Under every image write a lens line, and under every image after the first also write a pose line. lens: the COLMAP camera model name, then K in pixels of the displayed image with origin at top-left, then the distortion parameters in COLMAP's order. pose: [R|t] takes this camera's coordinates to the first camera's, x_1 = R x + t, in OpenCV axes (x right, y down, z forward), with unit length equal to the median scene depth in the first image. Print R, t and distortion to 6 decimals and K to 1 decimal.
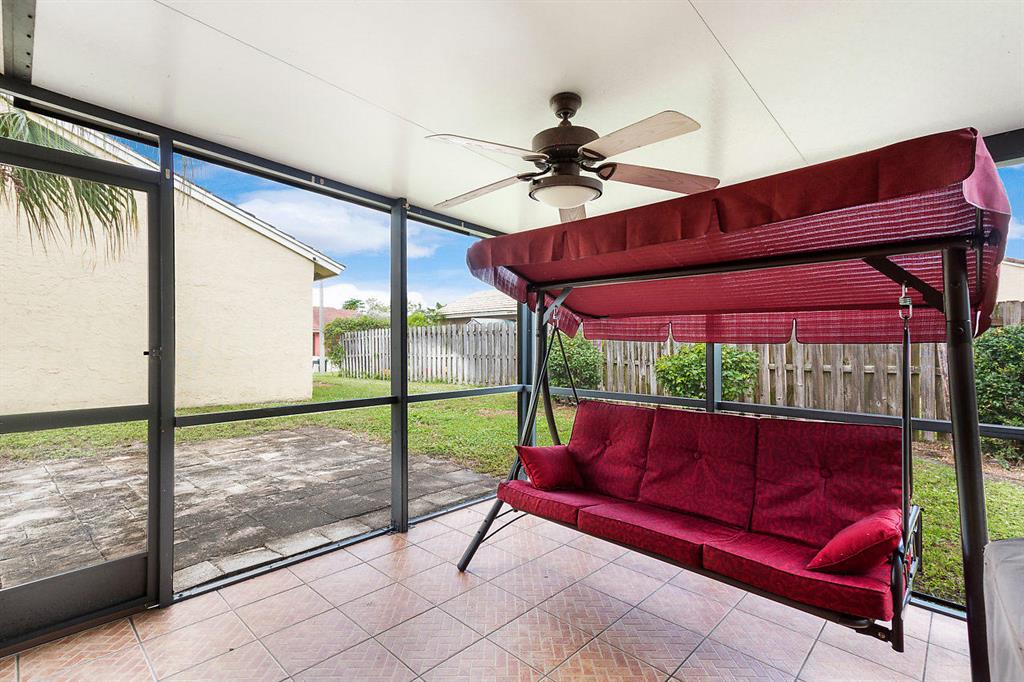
lens RADIAL K [[478.1, 0, 512.0], [0, 478.1, 341.0], [0, 0, 1]] dist [0.015732, -0.000095]
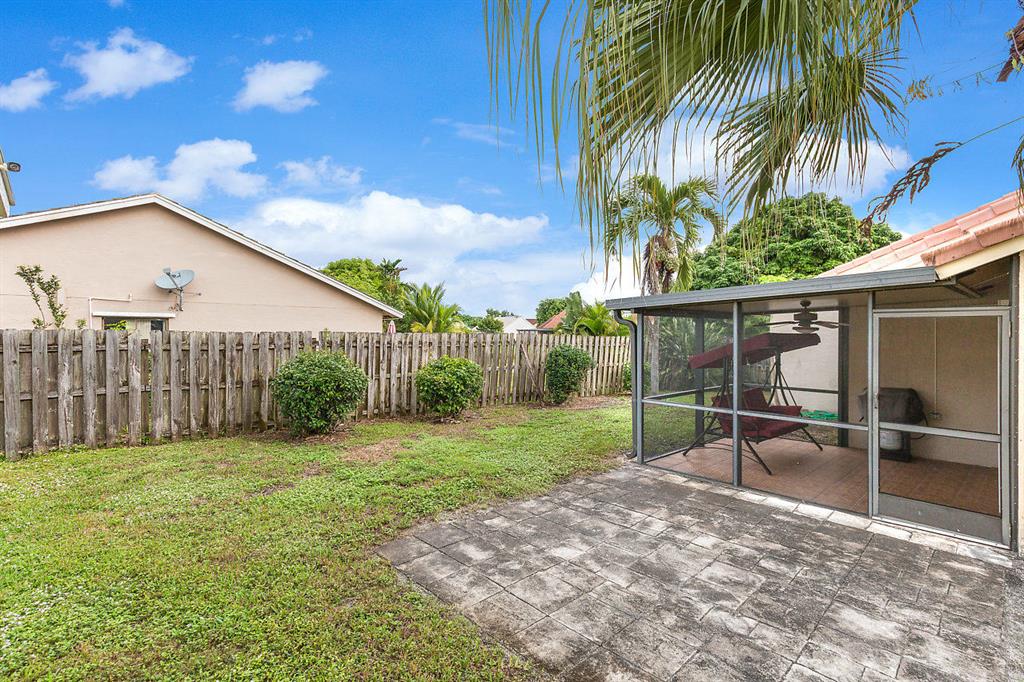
lens RADIAL K [[478.1, 0, 512.0], [0, 478.1, 341.0], [0, 0, 1]] dist [0.015732, -0.000095]
pose [[0.061047, -0.018131, 0.997970, -1.592609], [-0.019274, 0.999627, 0.019340, -0.124609], [-0.997949, -0.020416, 0.060675, 1.348109]]
